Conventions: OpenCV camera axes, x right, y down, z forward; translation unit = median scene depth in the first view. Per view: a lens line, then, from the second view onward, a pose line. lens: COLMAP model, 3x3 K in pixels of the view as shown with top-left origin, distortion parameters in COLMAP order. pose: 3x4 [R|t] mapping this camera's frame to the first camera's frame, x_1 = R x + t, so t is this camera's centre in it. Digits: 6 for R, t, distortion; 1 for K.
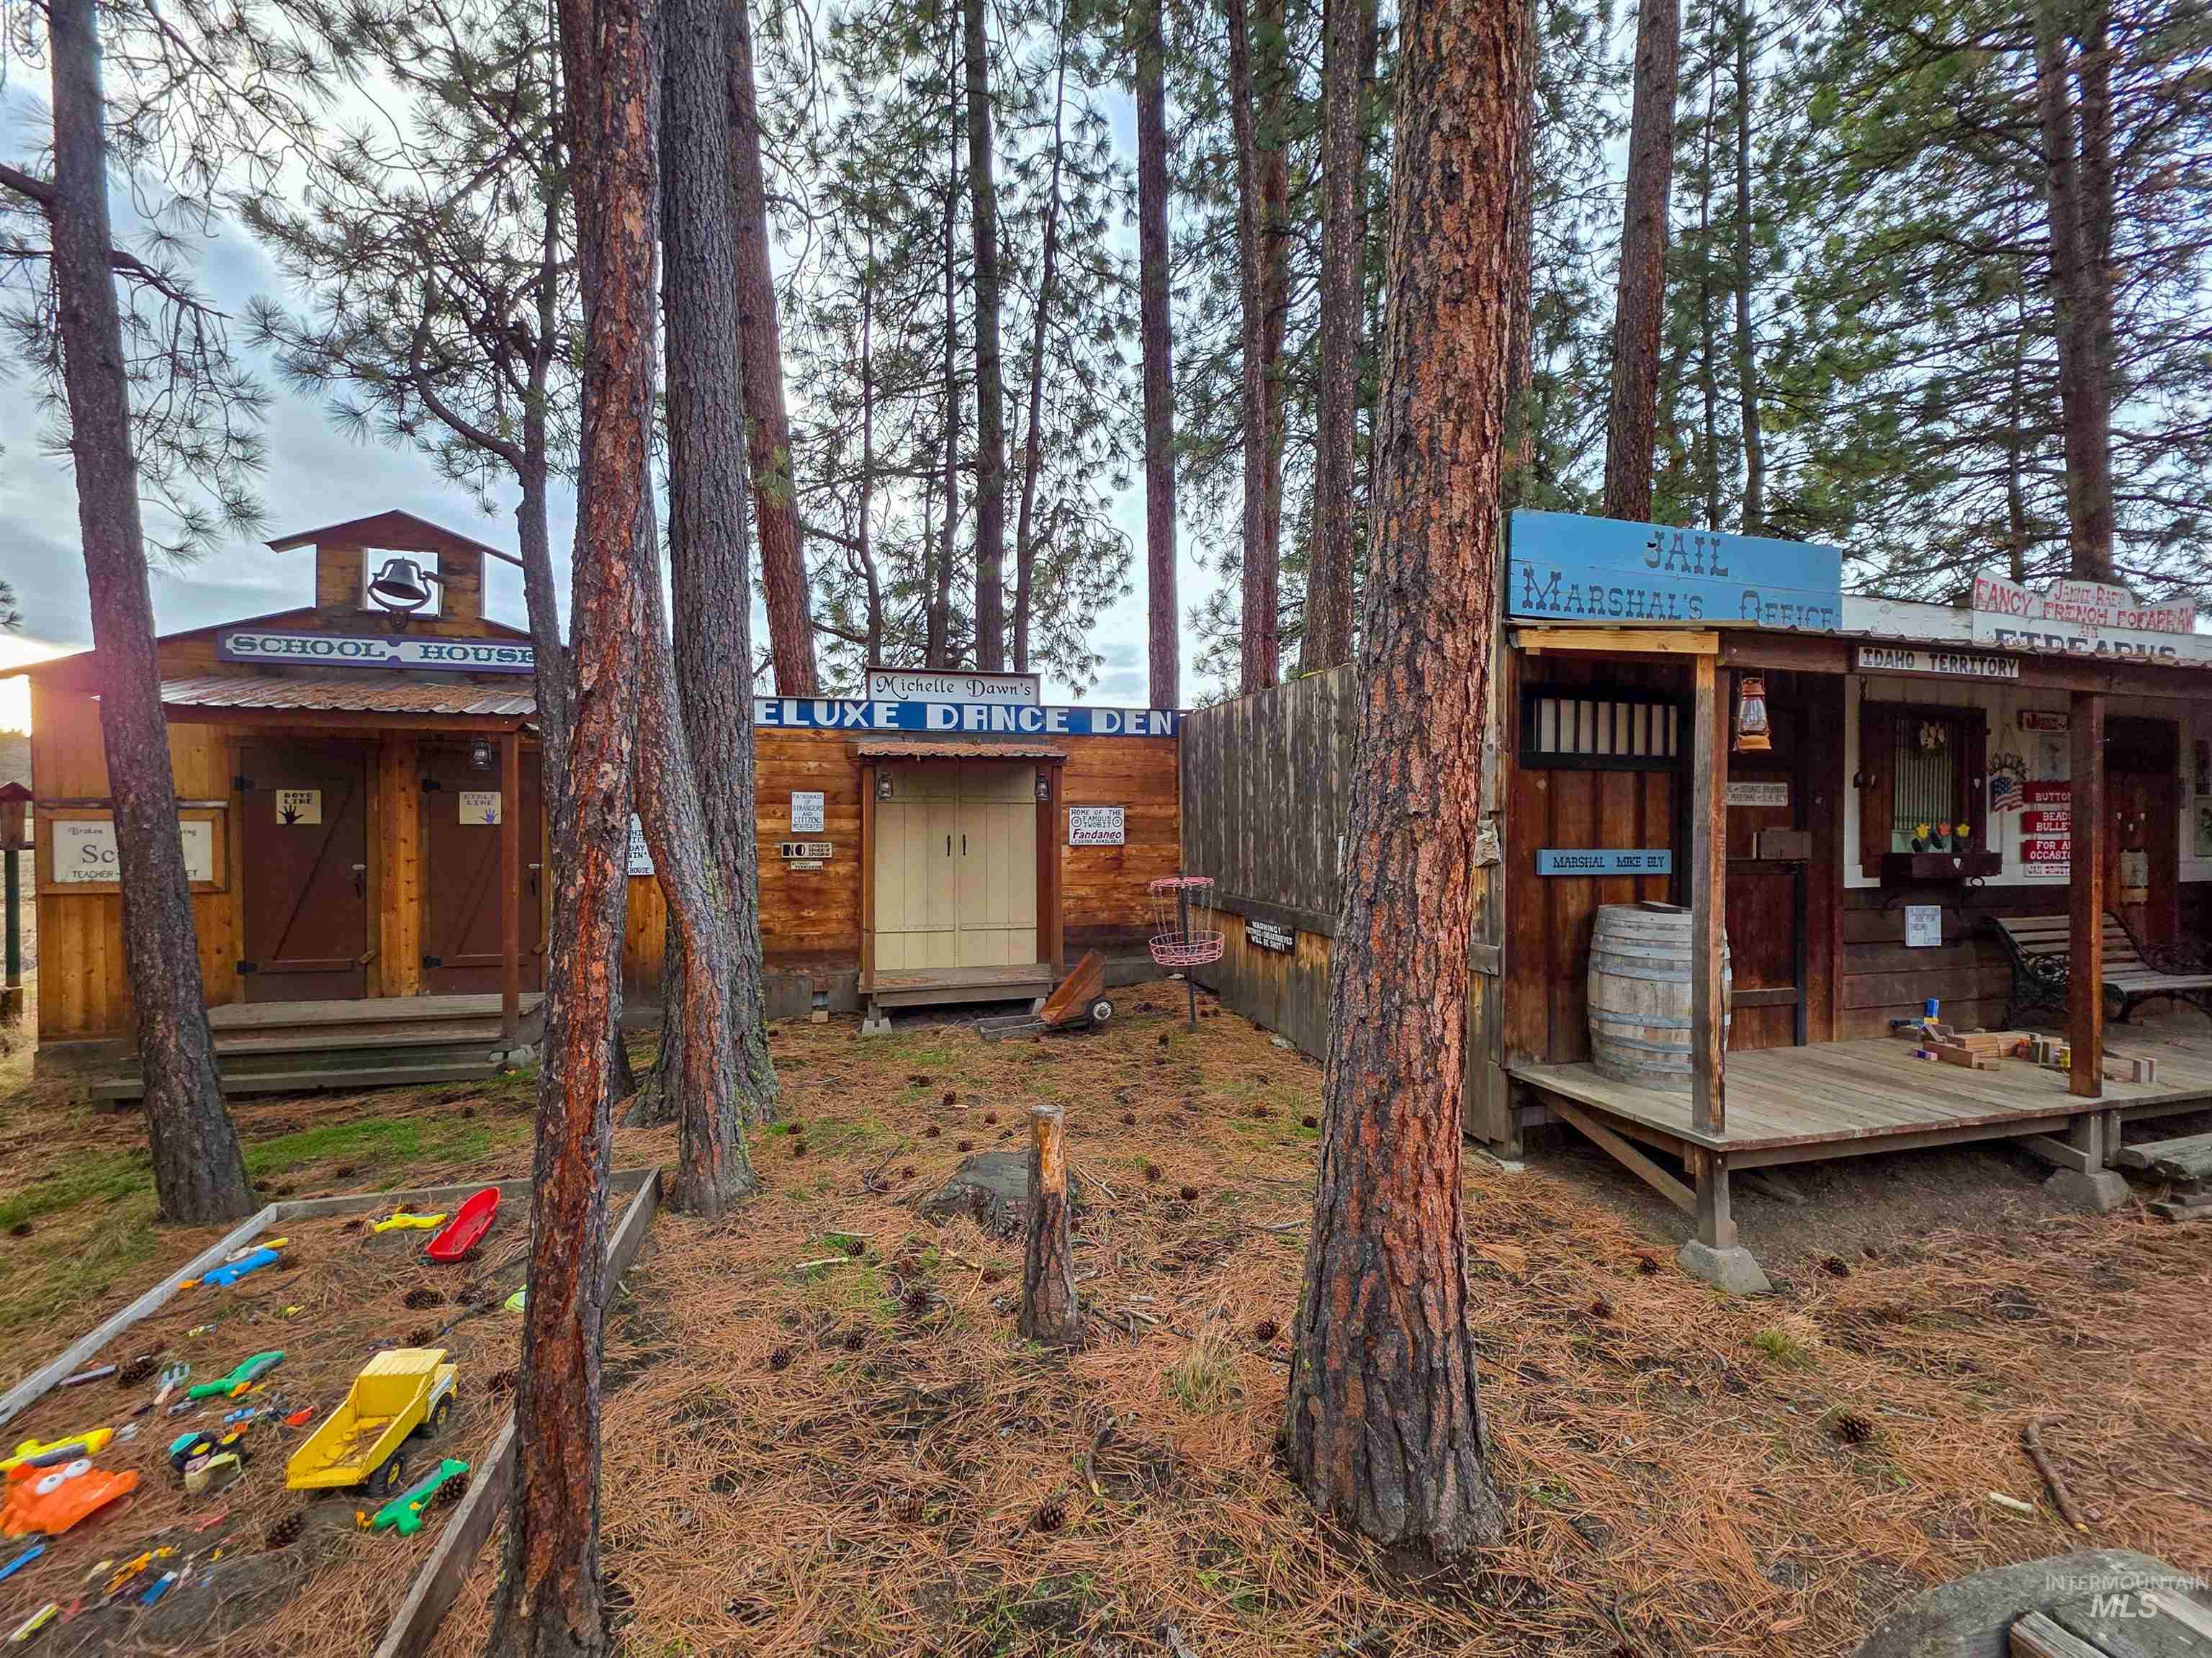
lens RADIAL K [[876.4, 0, 1095.0], [0, 876.4, 827.9], [0, 0, 1]] dist [0.003094, -0.001250]
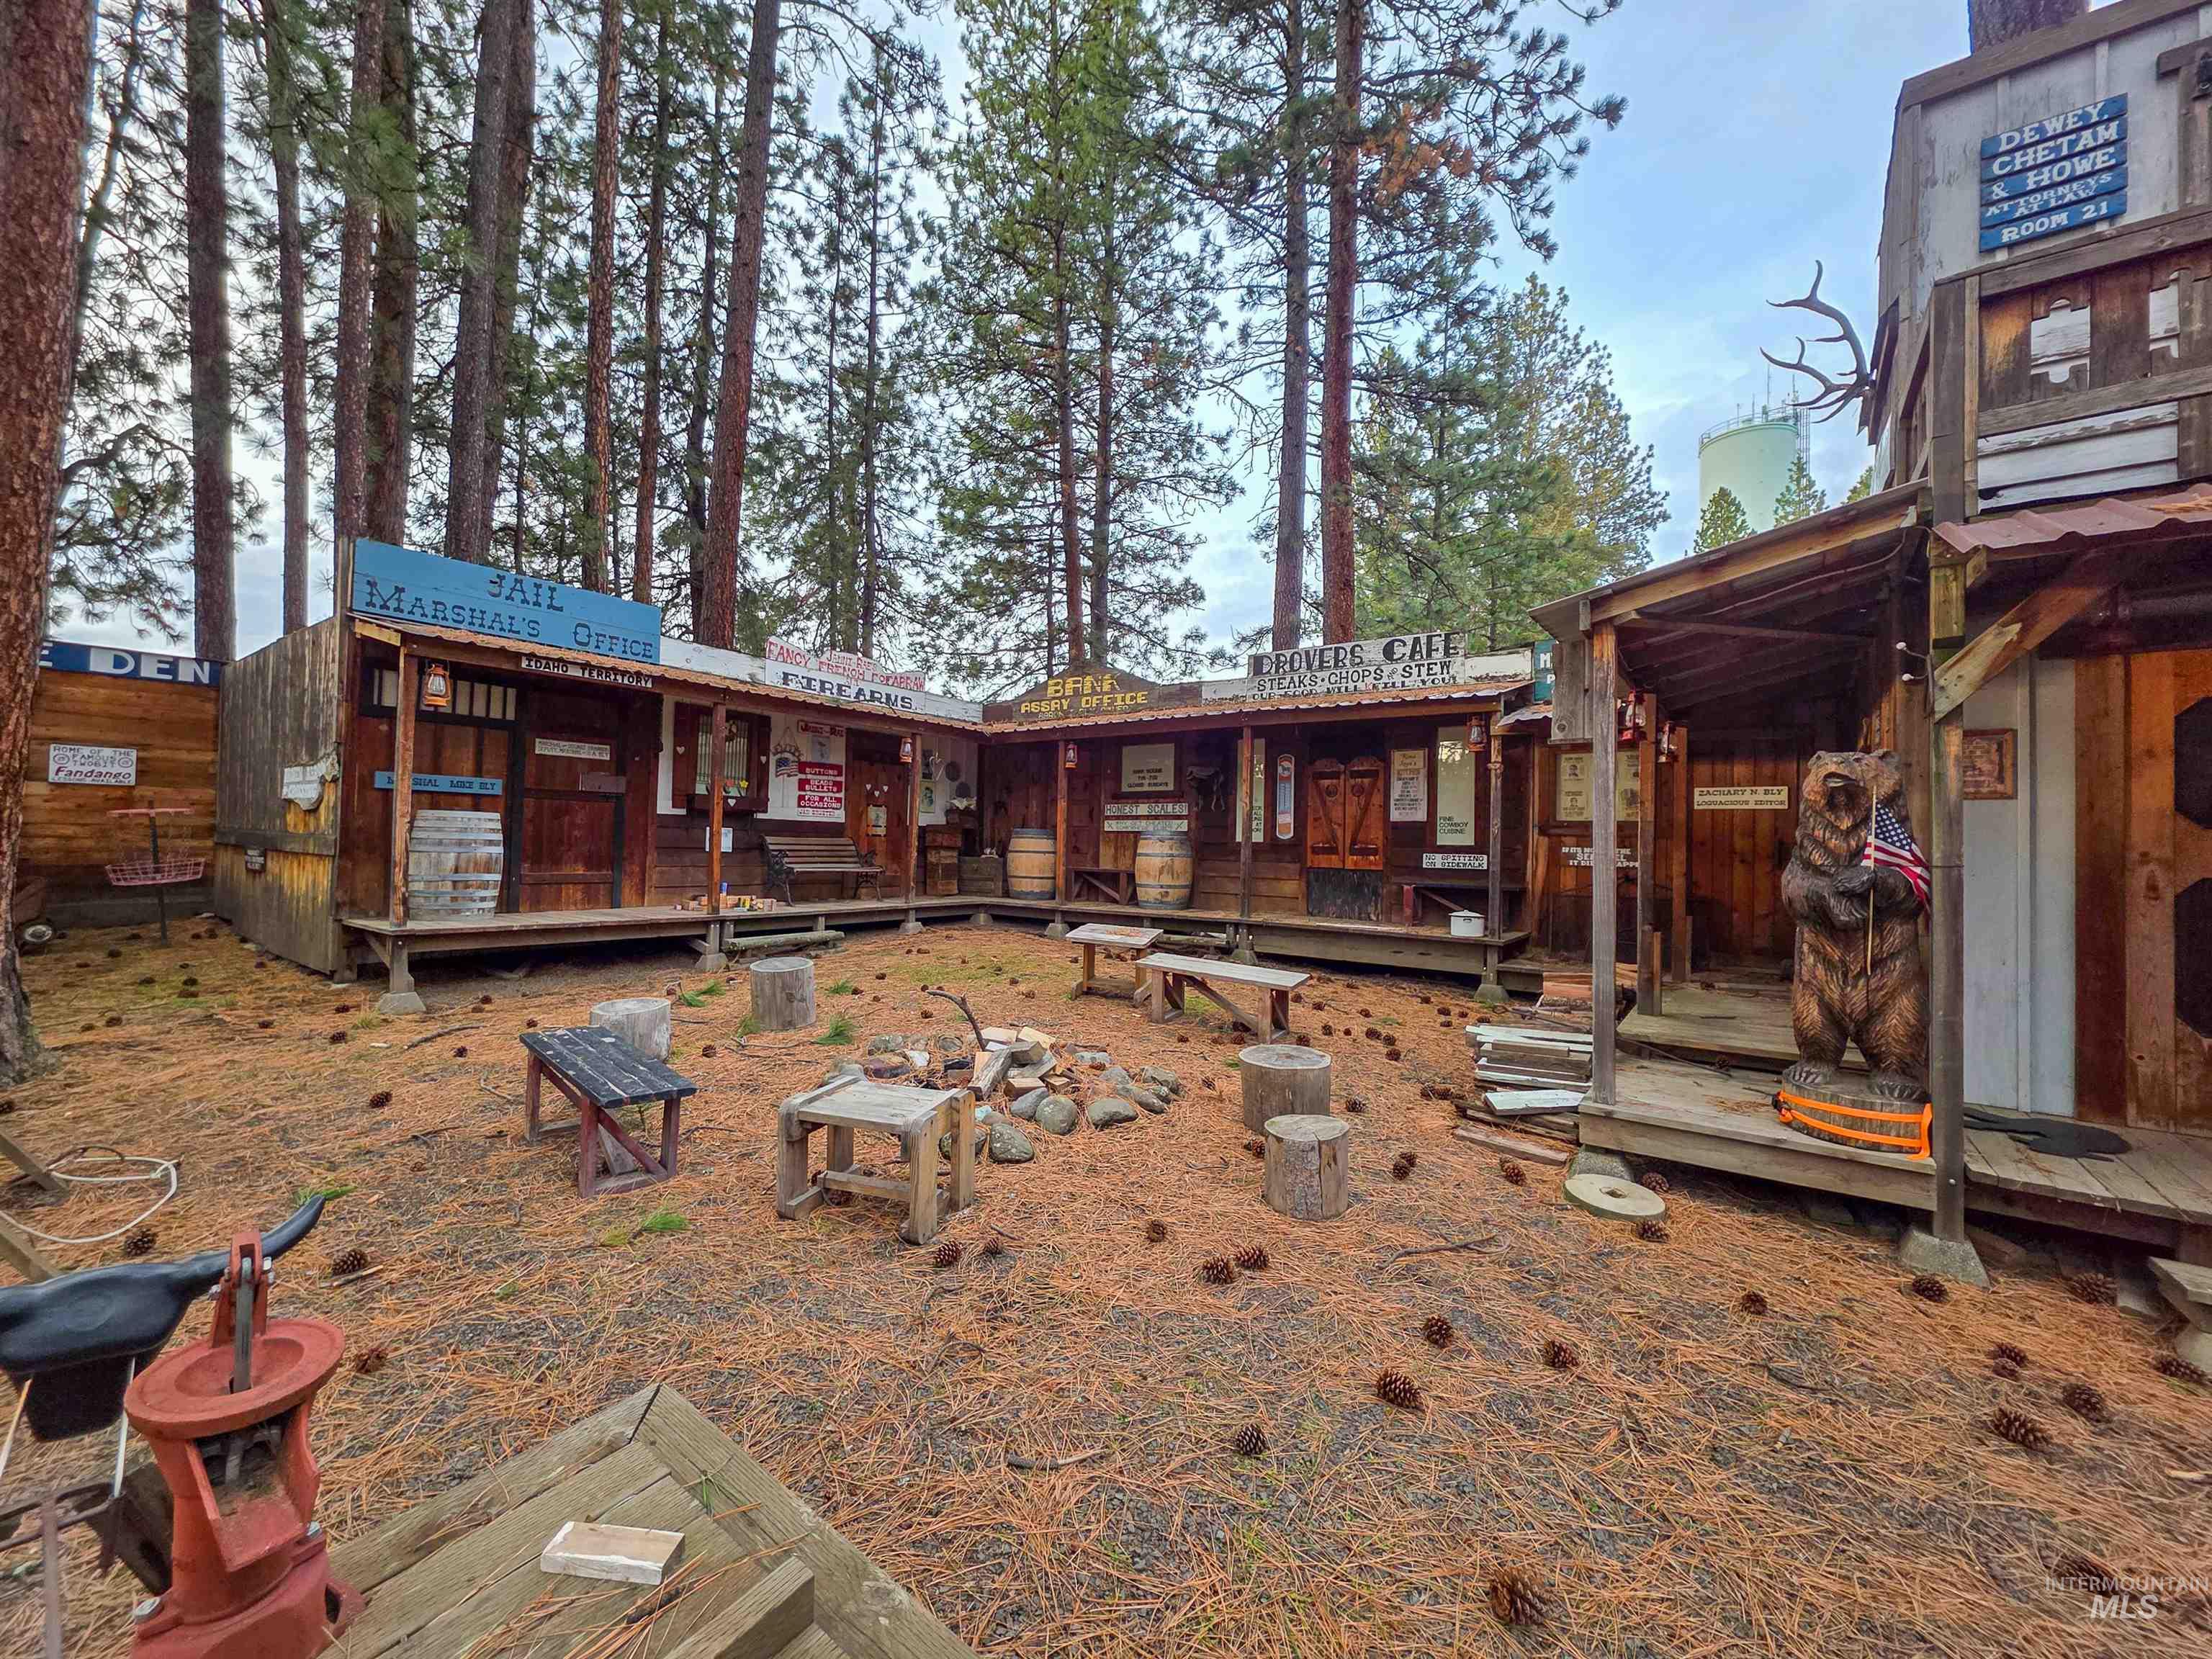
lens RADIAL K [[876.5, 0, 1101.2], [0, 876.5, 825.1], [0, 0, 1]] dist [0.003094, -0.001250]
pose [[0.791835, 0.029623, 0.610016, 0.466039], [-0.018463, 0.999528, -0.024572, 0.106049], [-0.610455, 0.008194, 0.792008, -0.747341]]
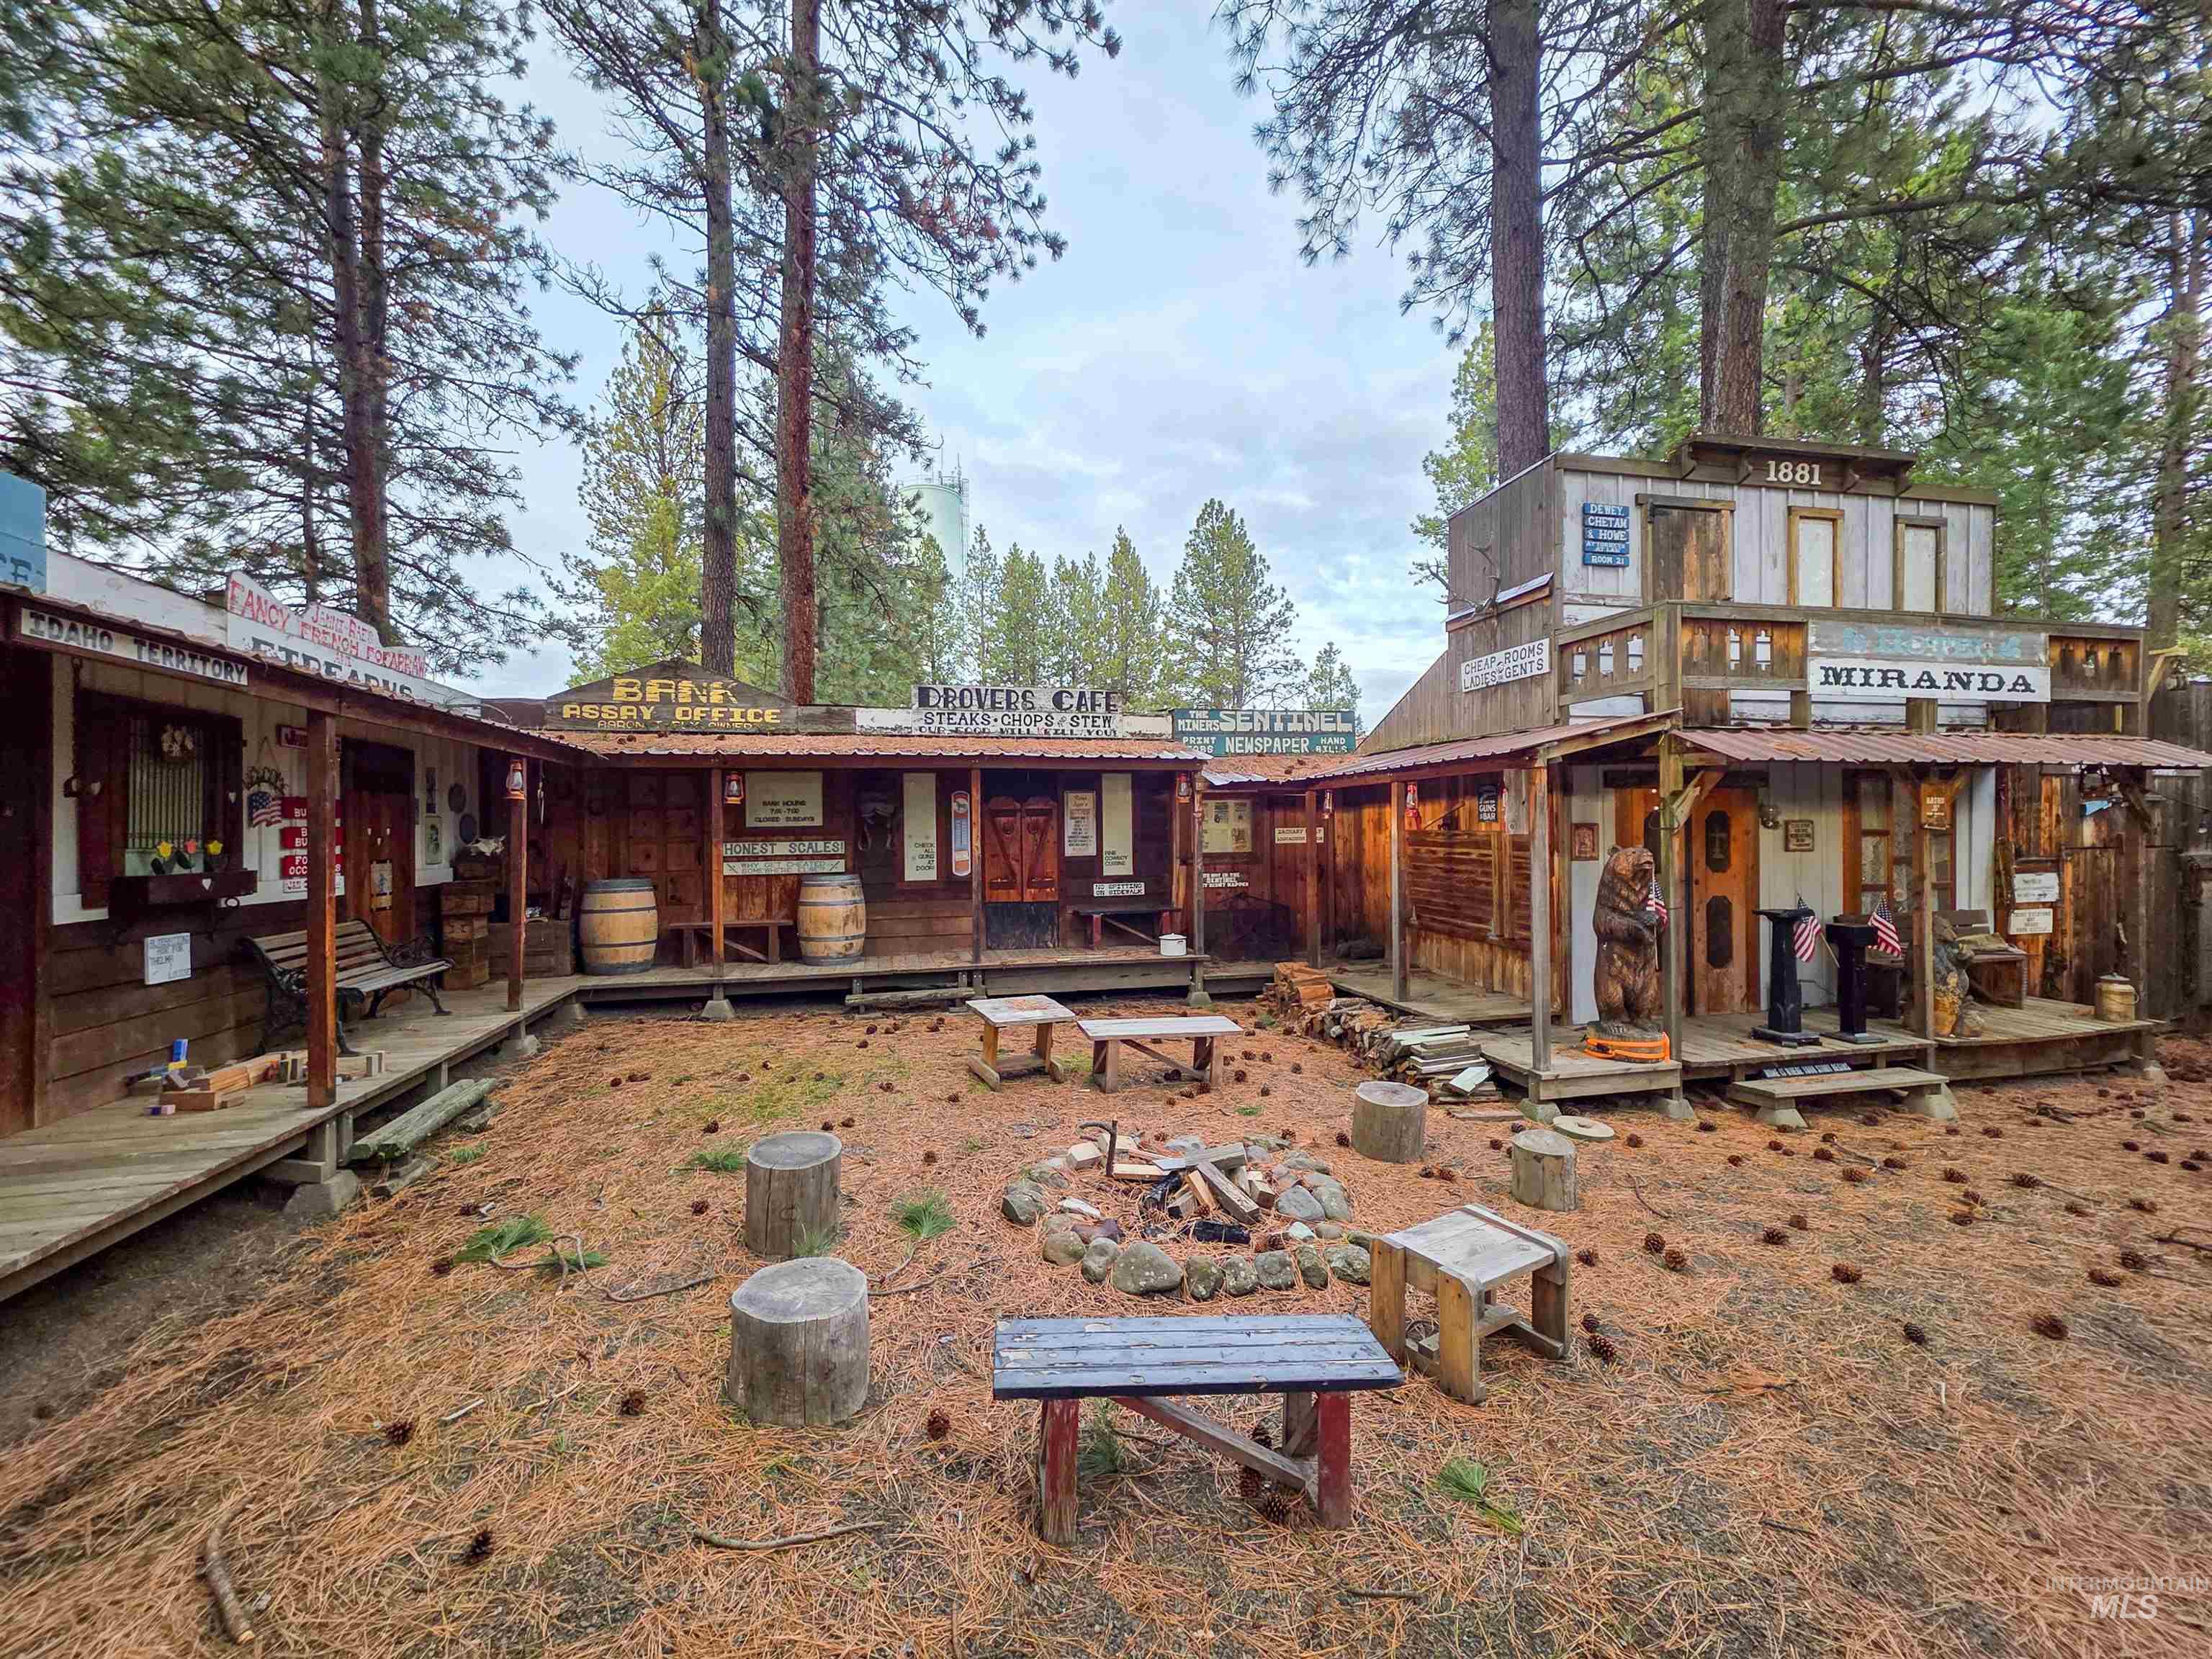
lens RADIAL K [[876.5, 0, 1089.8], [0, 876.5, 822.1], [0, 0, 1]] dist [0.003094, -0.001250]
pose [[0.052286, 0.006390, 0.998612, 0.112006], [0.015963, 0.999846, -0.007234, -0.002336], [-0.998505, 0.016319, 0.052176, 0.035324]]
